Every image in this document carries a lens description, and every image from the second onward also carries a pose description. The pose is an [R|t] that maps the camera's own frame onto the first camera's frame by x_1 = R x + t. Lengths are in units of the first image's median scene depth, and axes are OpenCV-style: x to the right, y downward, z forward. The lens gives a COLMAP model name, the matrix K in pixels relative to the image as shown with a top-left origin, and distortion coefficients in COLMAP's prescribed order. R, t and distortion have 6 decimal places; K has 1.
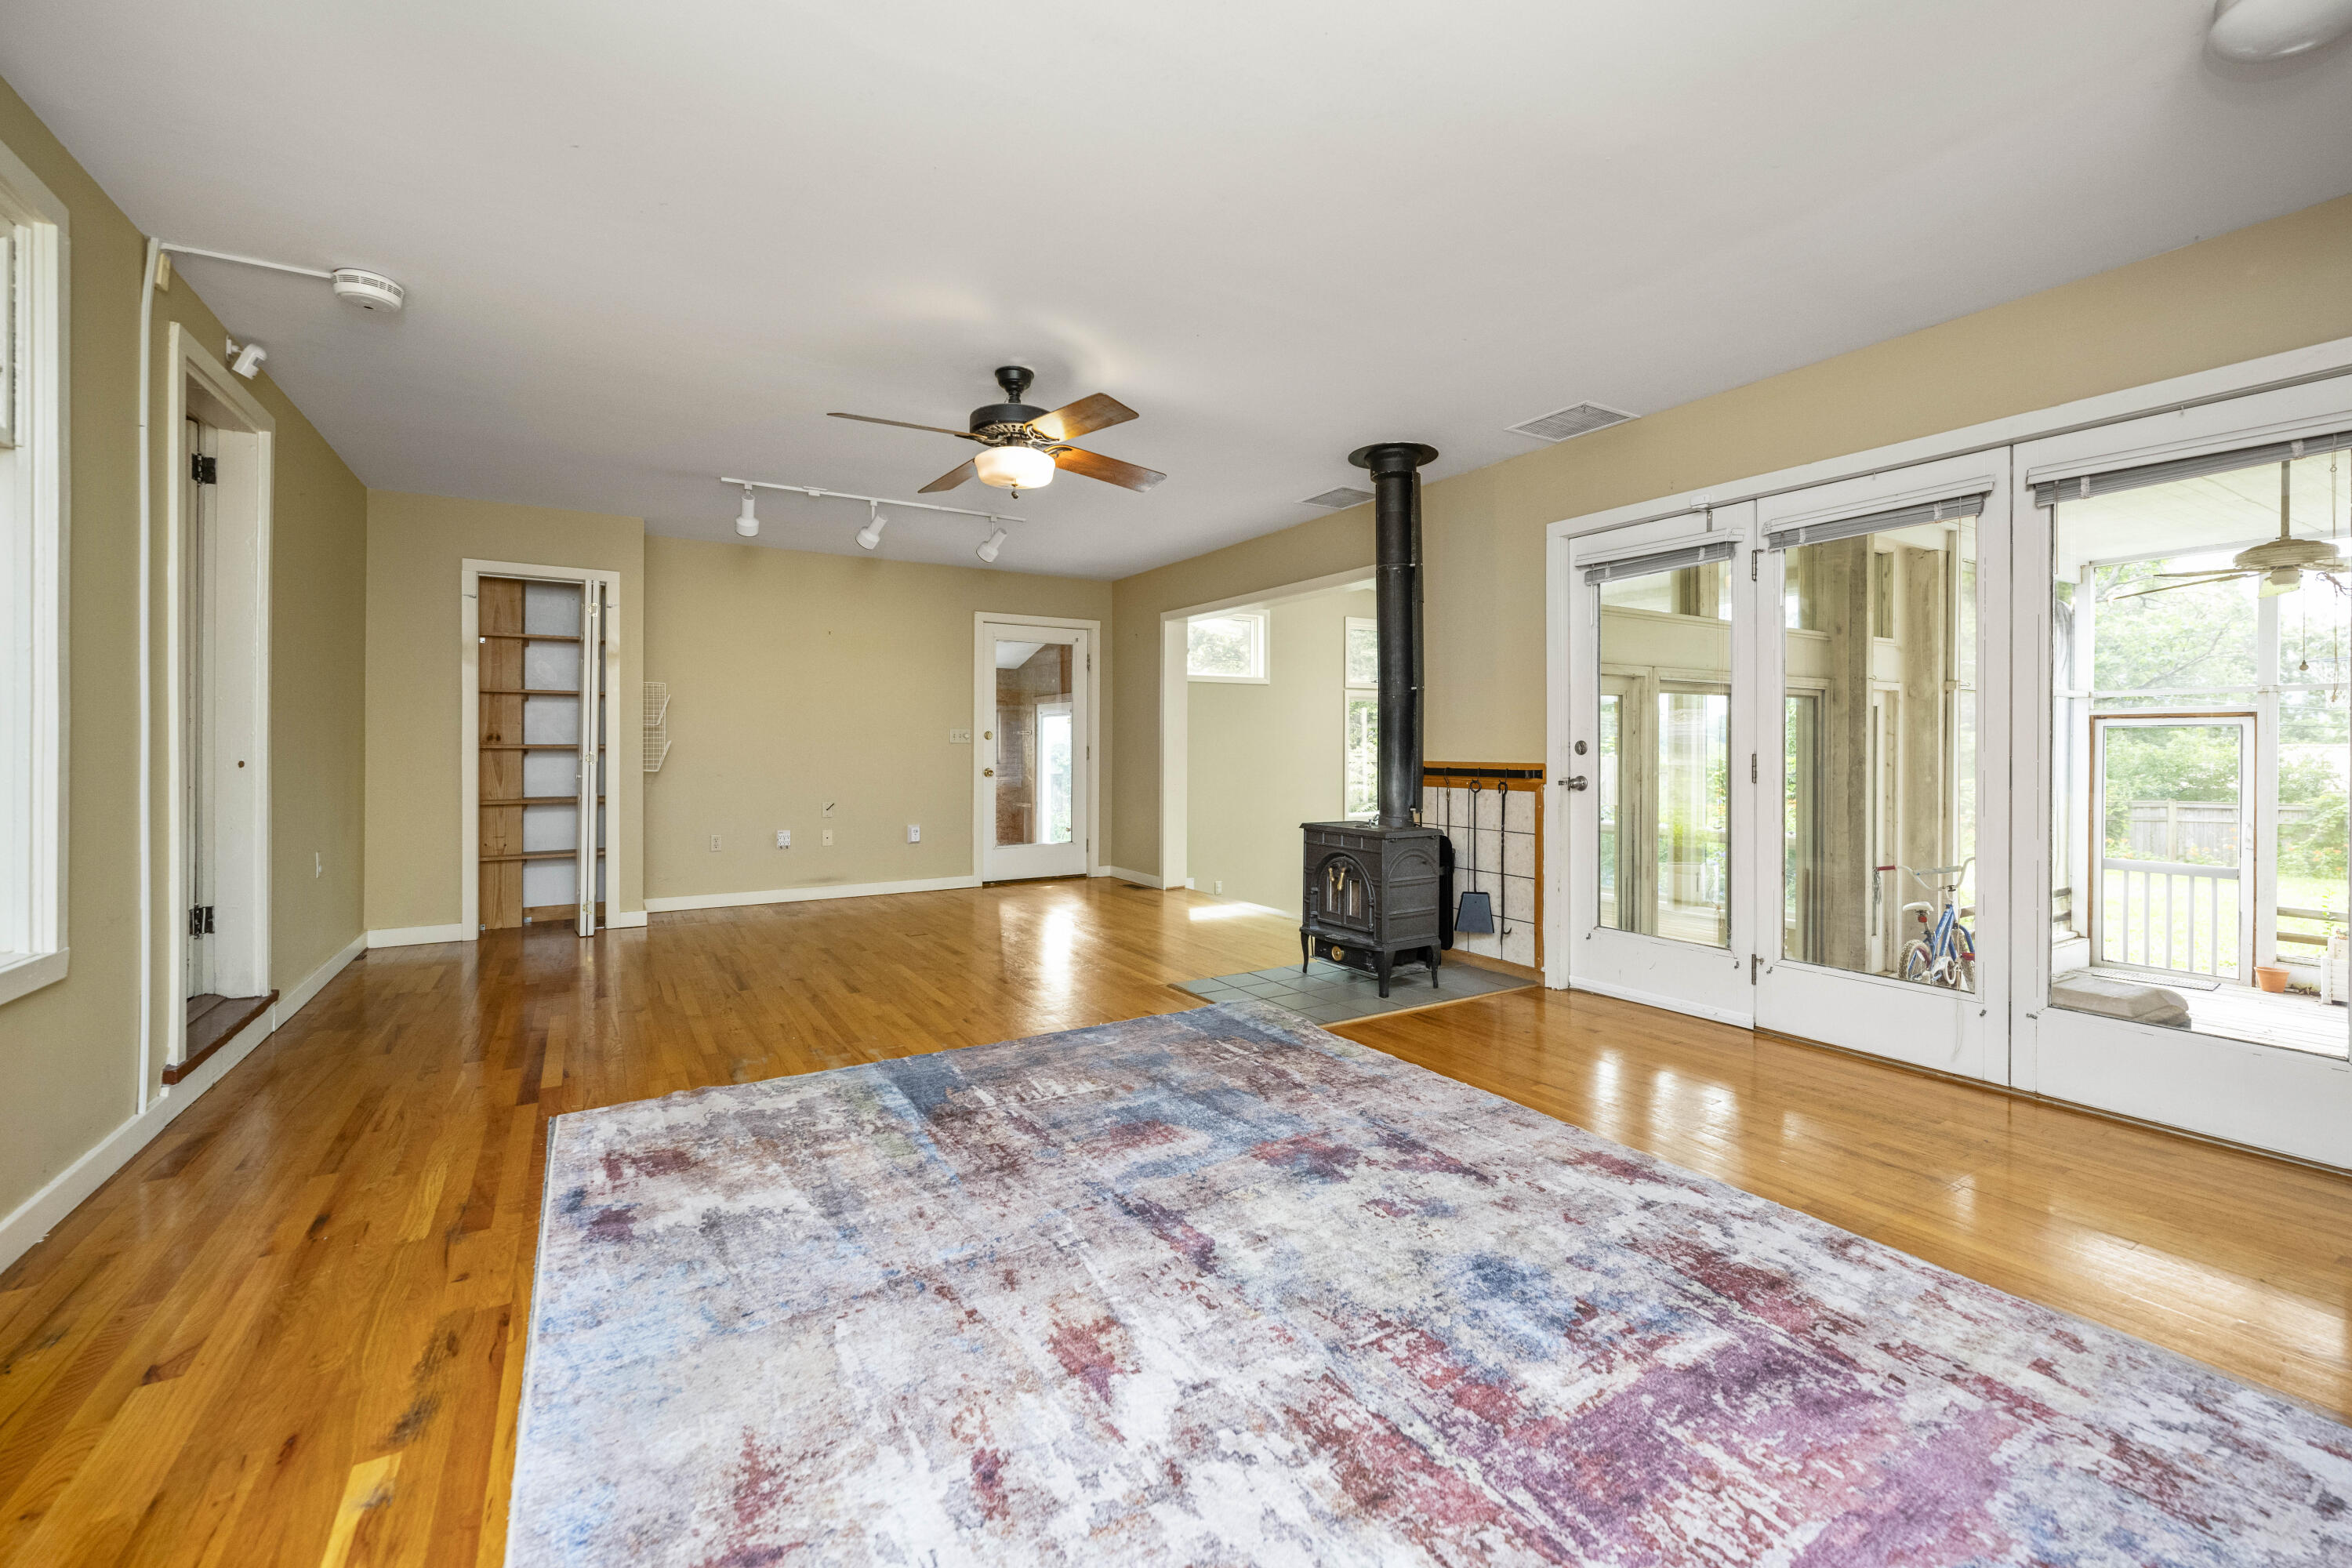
lens RADIAL K [[949.5, 0, 1184.7], [0, 949.5, 740.9], [0, 0, 1]] dist [0.002304, 0.000074]
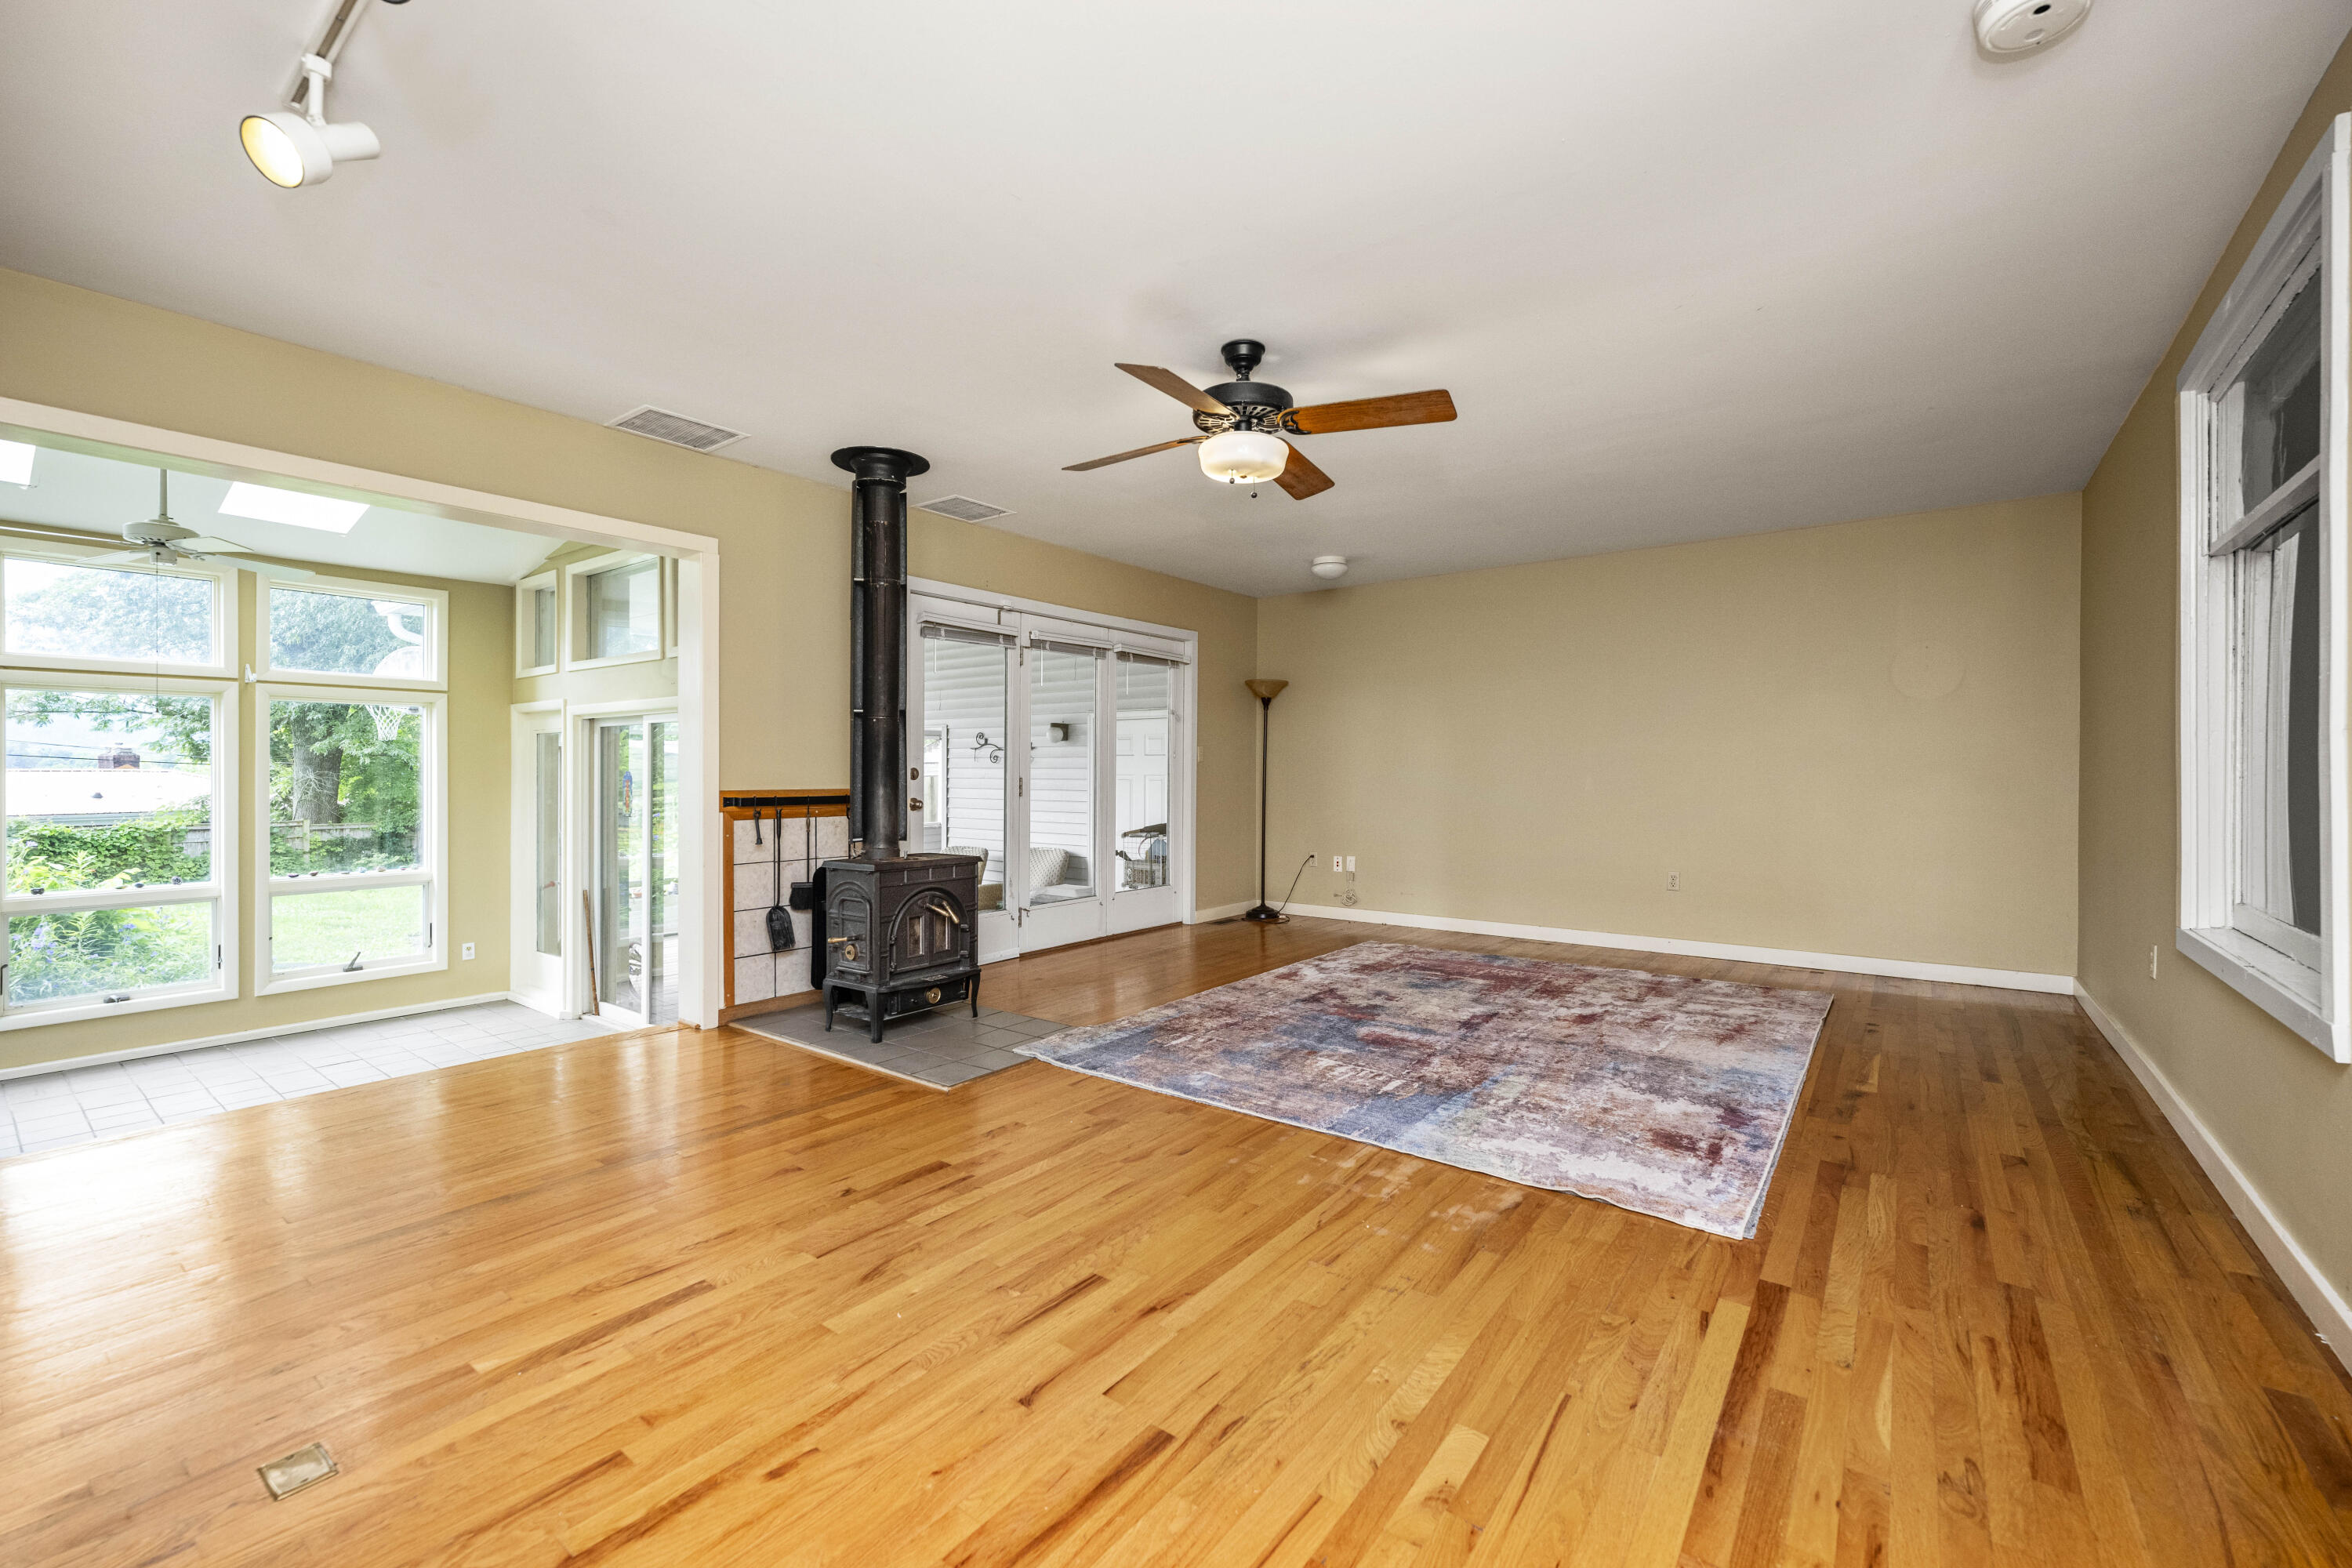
lens RADIAL K [[964.6, 0, 1161.2], [0, 964.6, 774.7], [0, 0, 1]] dist [0.001830, 0.000010]
pose [[-0.342523, -0.003697, 0.939502, -1.137878], [-0.006406, 0.999978, 0.001599, 0.005923], [-0.939488, -0.005471, -0.342539, 1.578688]]
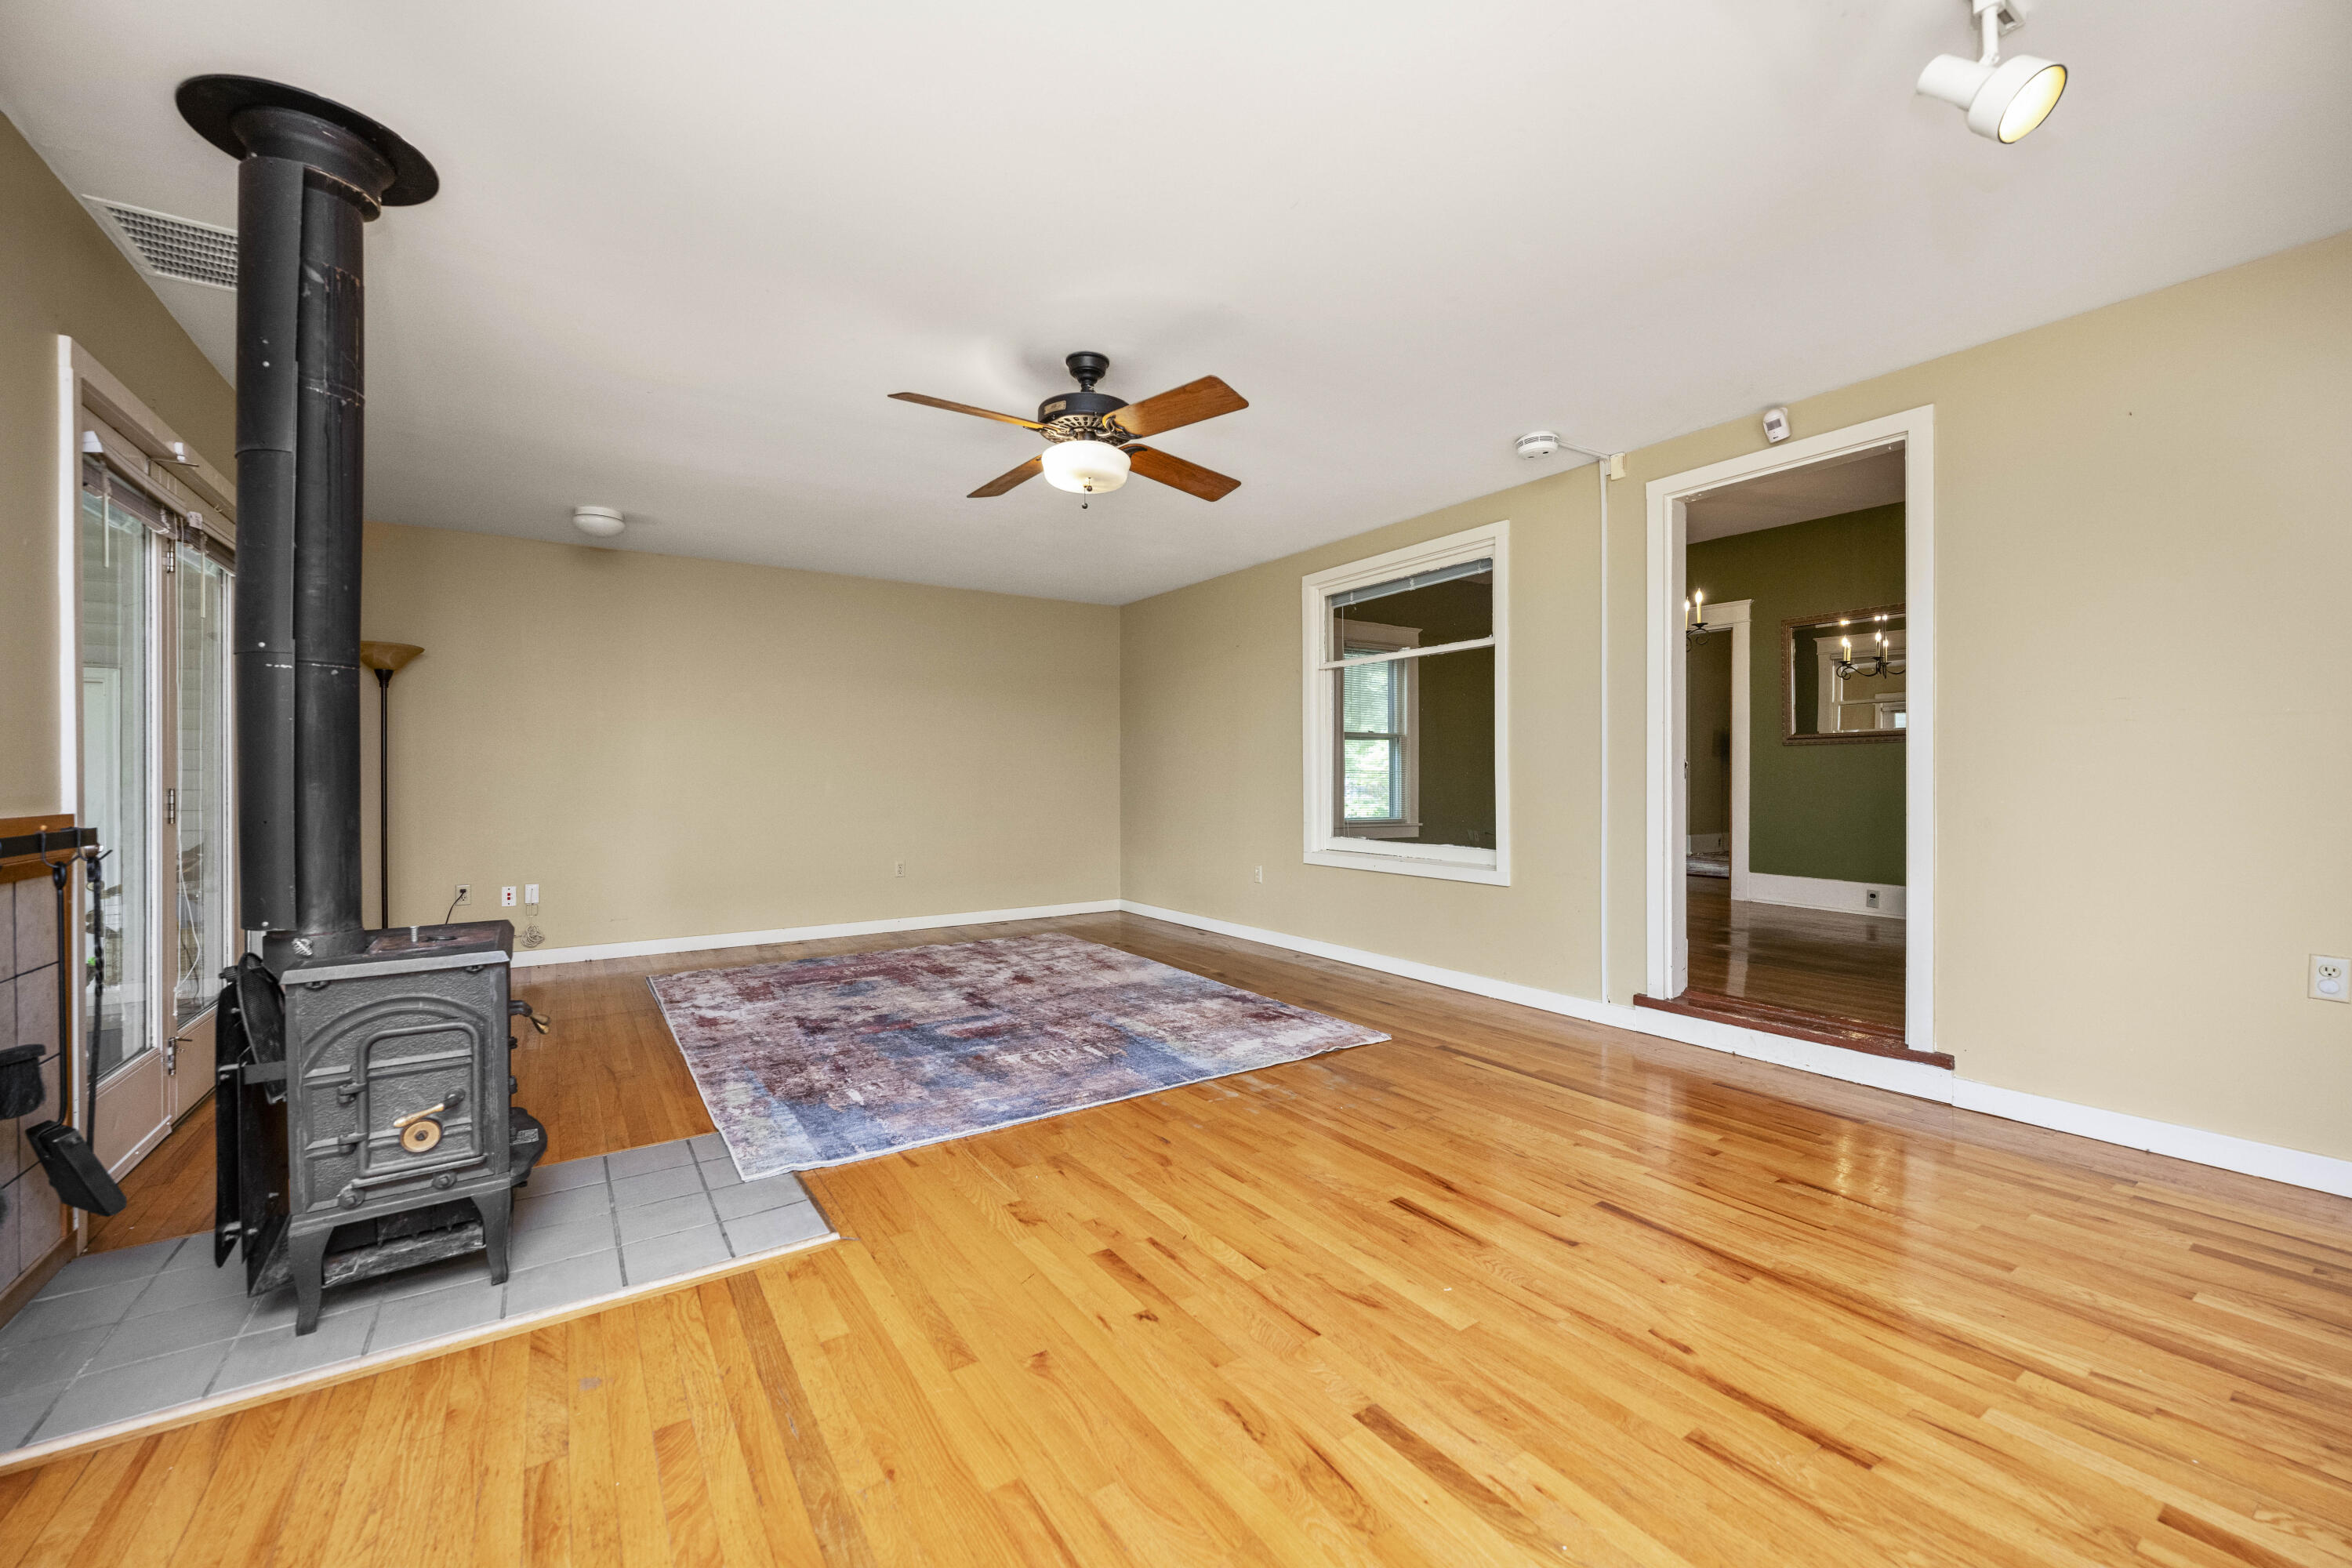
lens RADIAL K [[946.2, 0, 1168.7], [0, 946.2, 786.1], [0, 0, 1]] dist [0.000522, -0.000154]
pose [[-0.999641, 0.001456, -0.026771, -0.266456], [0.001340, 0.999990, 0.004369, 0.011624], [0.026777, 0.004331, -0.999632, 2.174566]]
